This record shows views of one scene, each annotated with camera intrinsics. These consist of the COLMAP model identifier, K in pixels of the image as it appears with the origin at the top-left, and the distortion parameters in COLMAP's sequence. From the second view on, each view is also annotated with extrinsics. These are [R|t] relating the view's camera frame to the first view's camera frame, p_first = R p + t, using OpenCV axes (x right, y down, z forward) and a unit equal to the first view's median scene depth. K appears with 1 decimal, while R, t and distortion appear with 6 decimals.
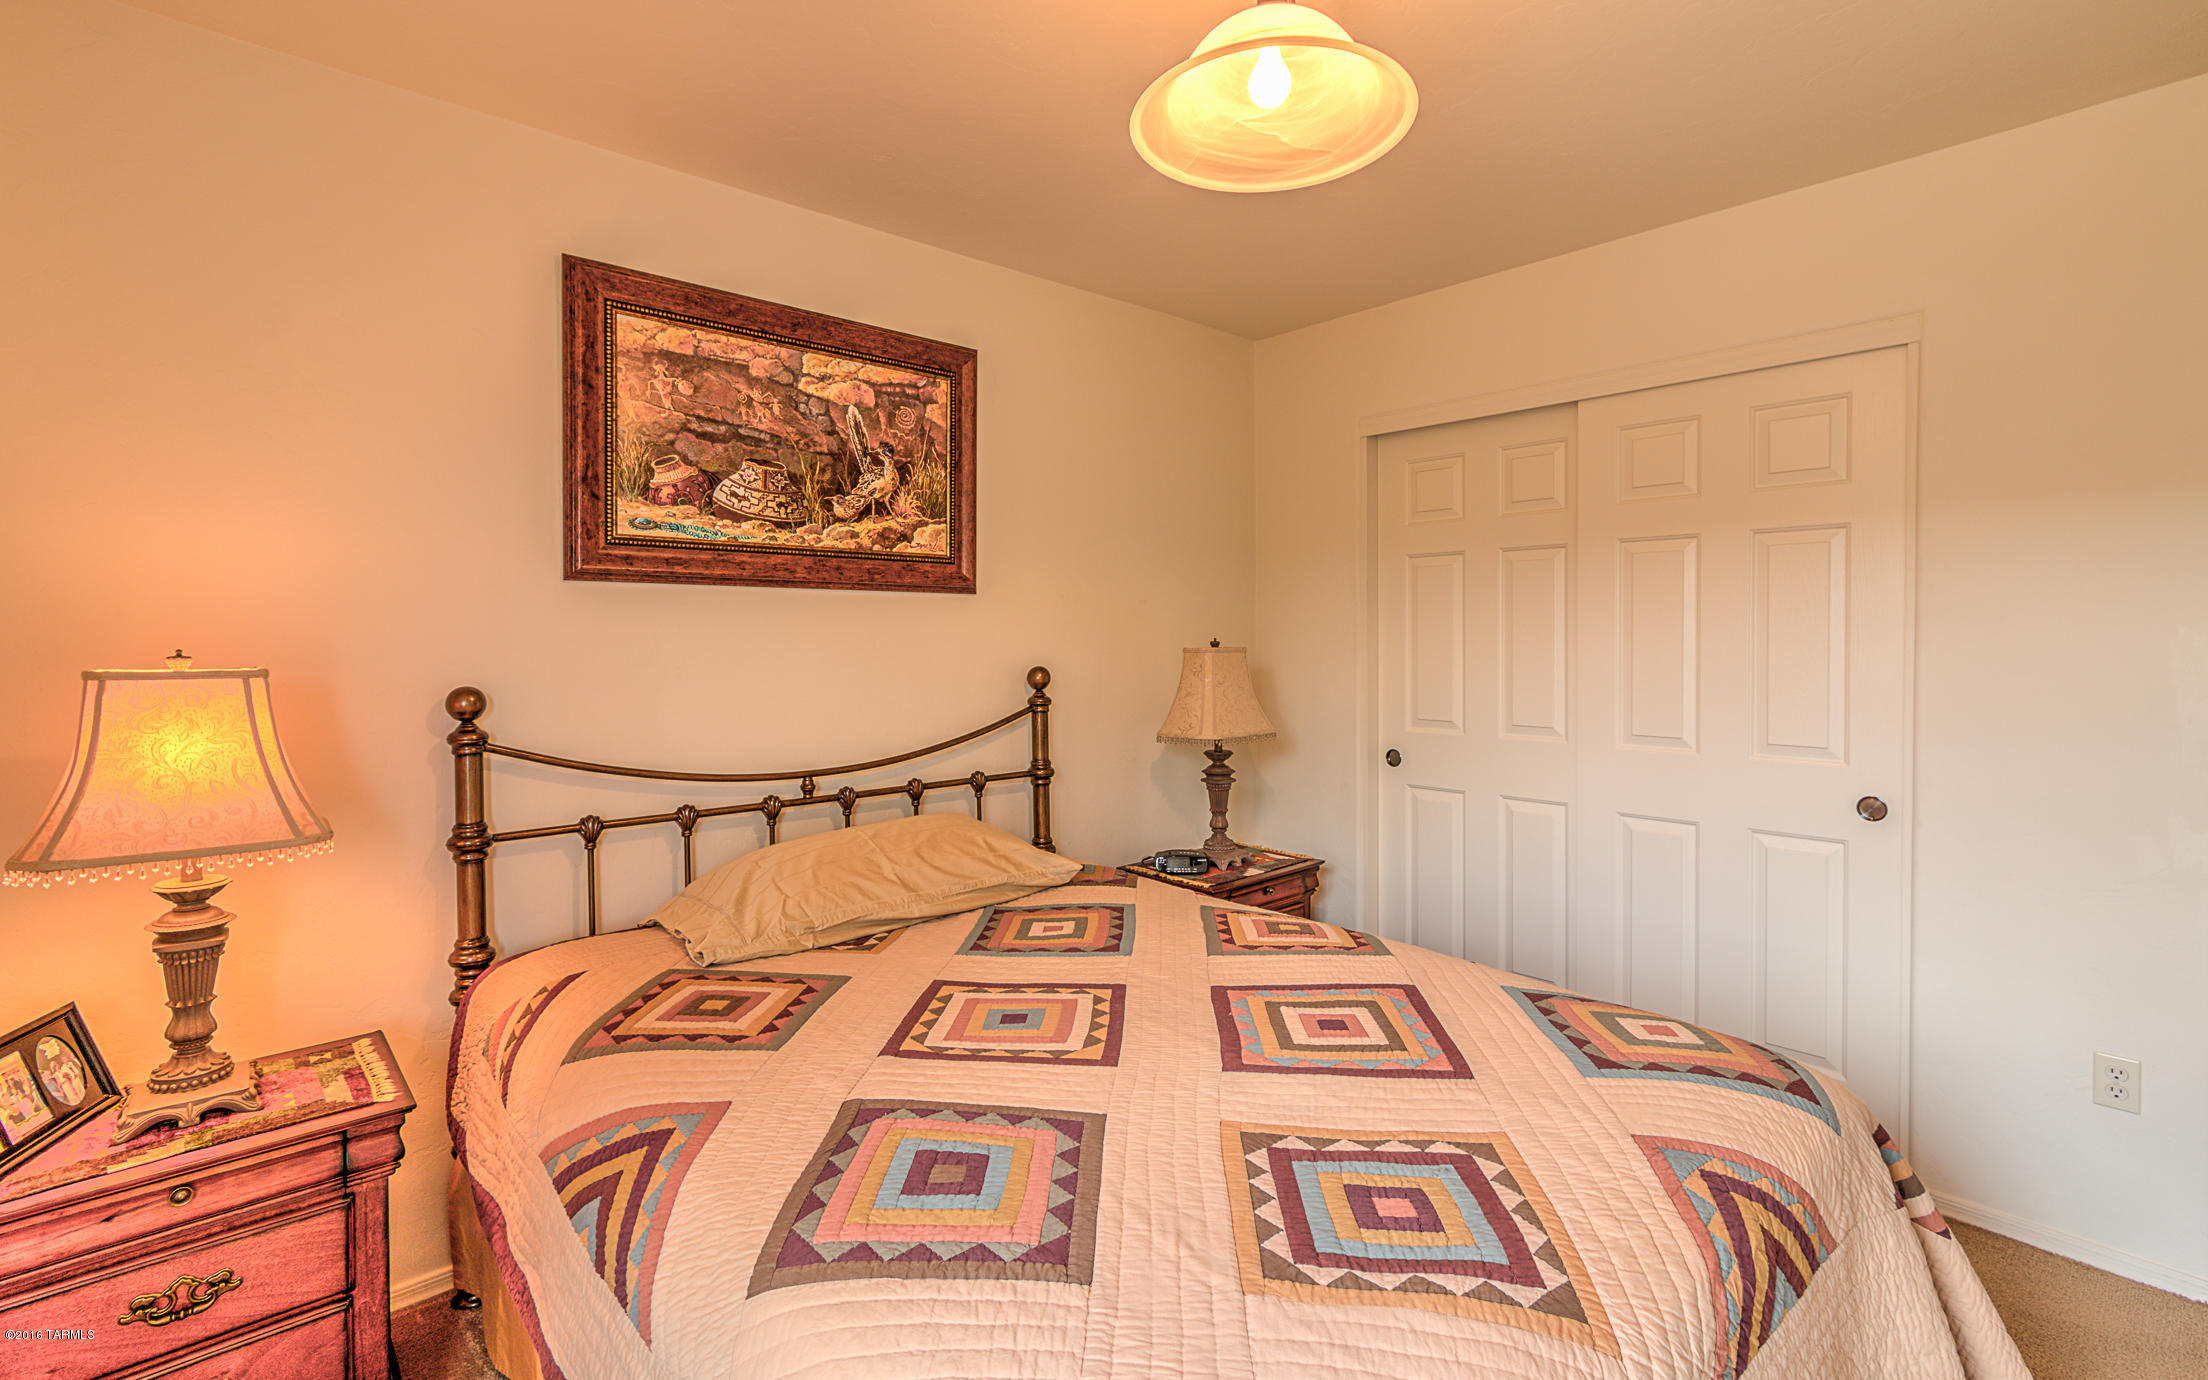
lens RADIAL K [[1006.9, 0, 1114.0], [0, 1006.9, 656.2], [0, 0, 1]] dist [-0.000820, 0.000177]
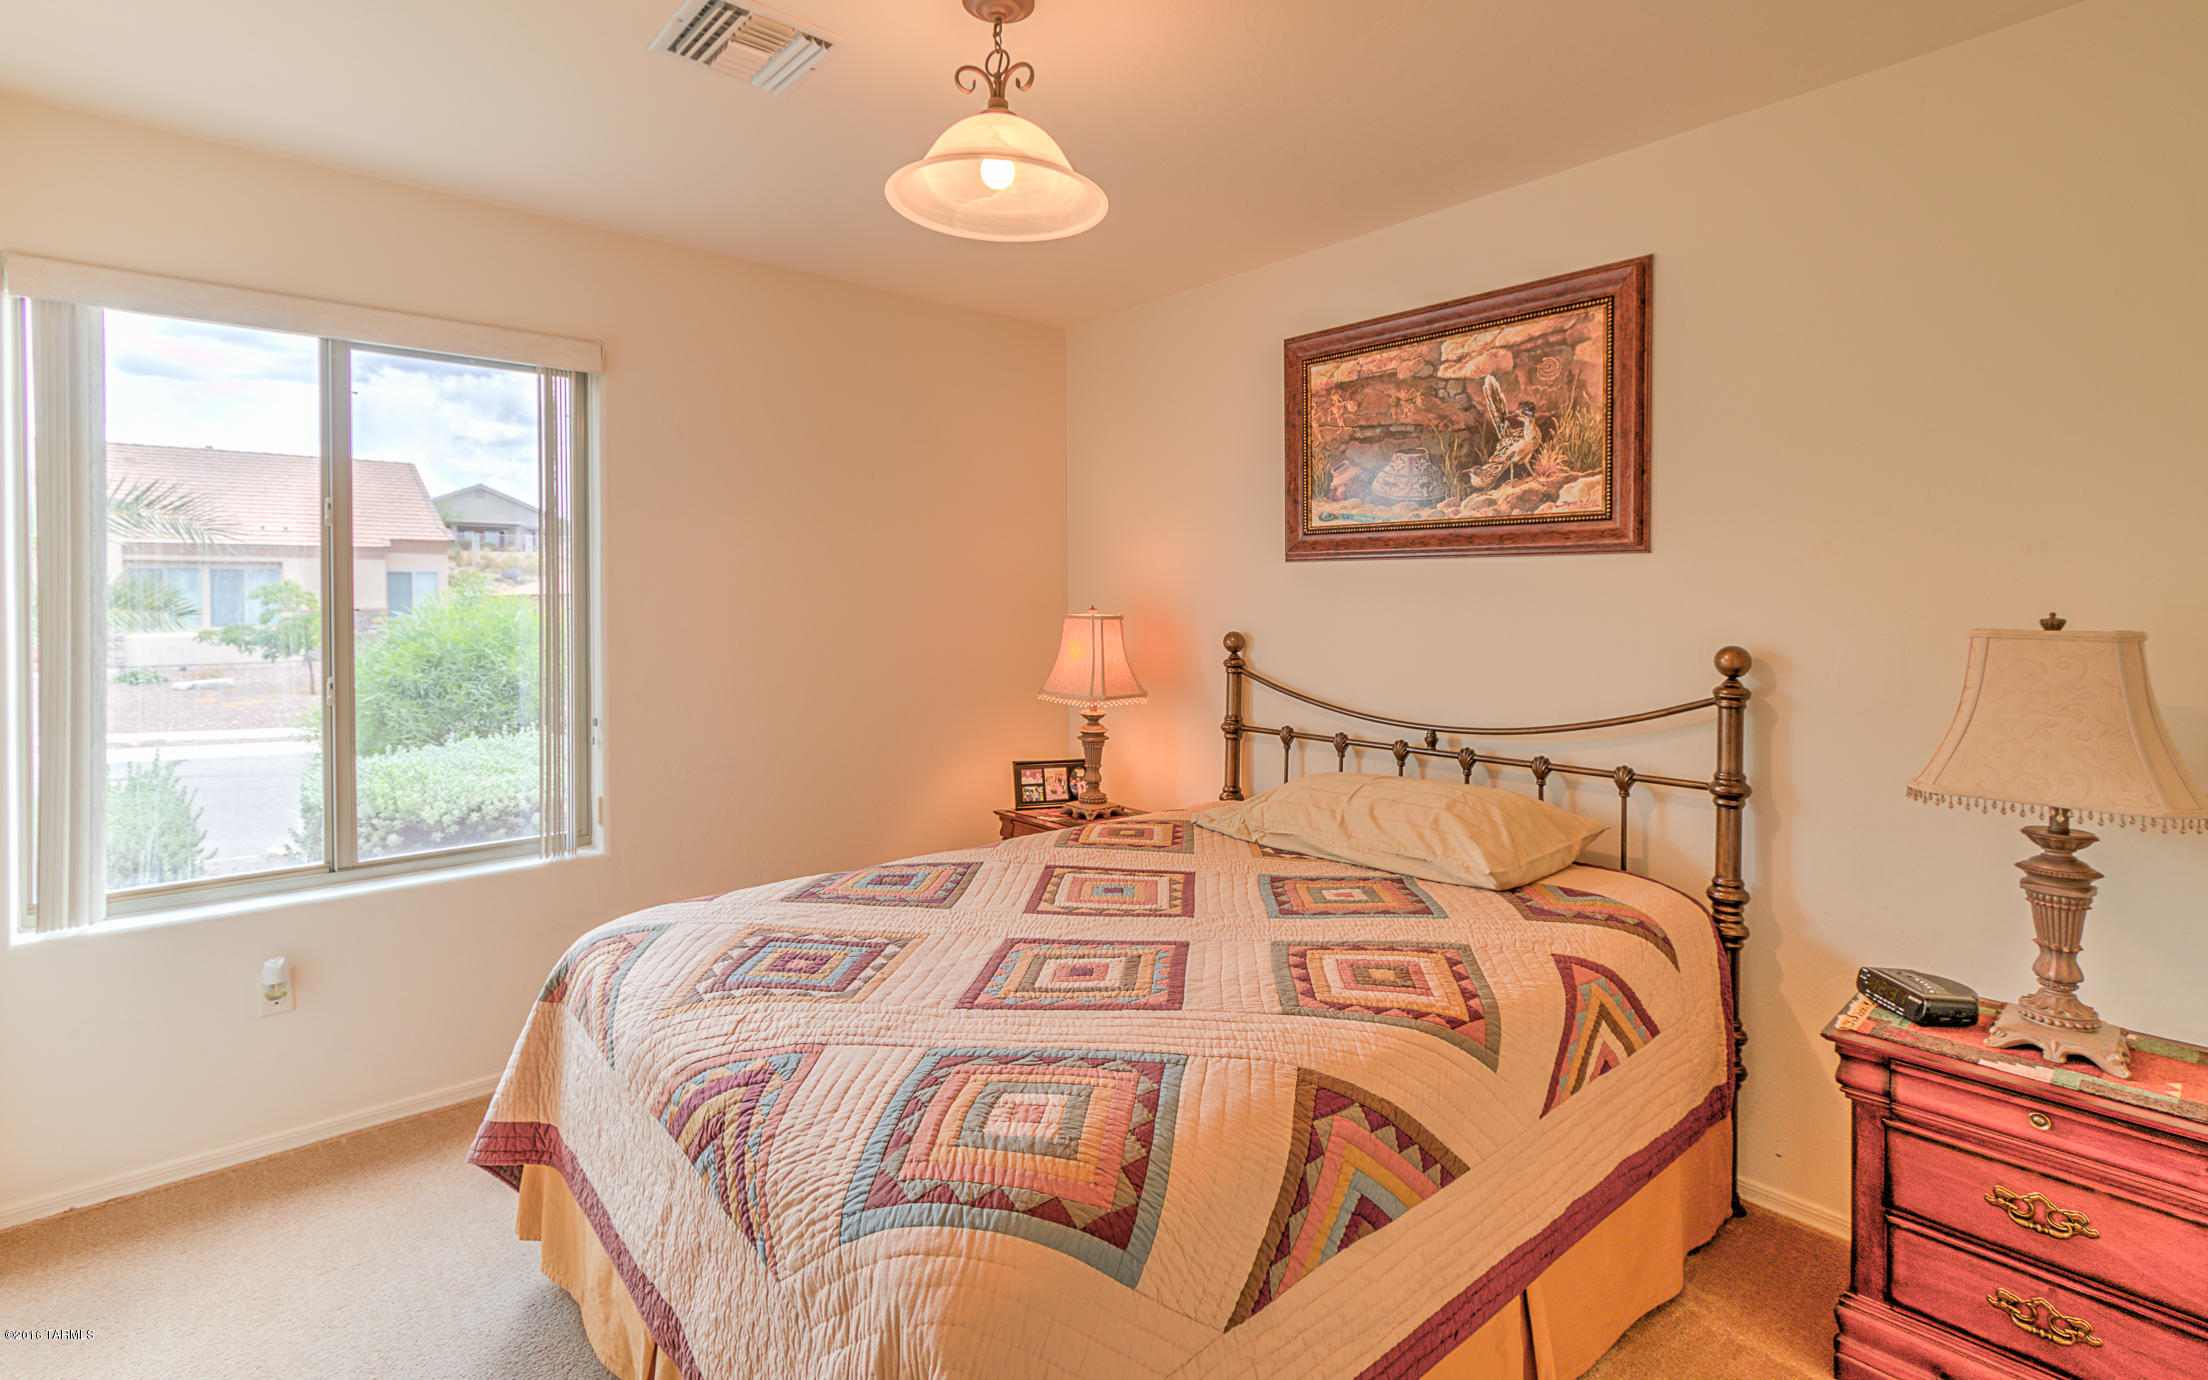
lens RADIAL K [[1044.3, 0, 1105.9], [0, 1044.3, 625.8], [0, 0, 1]] dist [0.001172, 0.000209]
pose [[-0.022129, 0.029272, -0.999327, 0.818267], [-0.024890, 0.999245, 0.029821, -0.018641], [0.999445, 0.025534, -0.021384, 0.650730]]
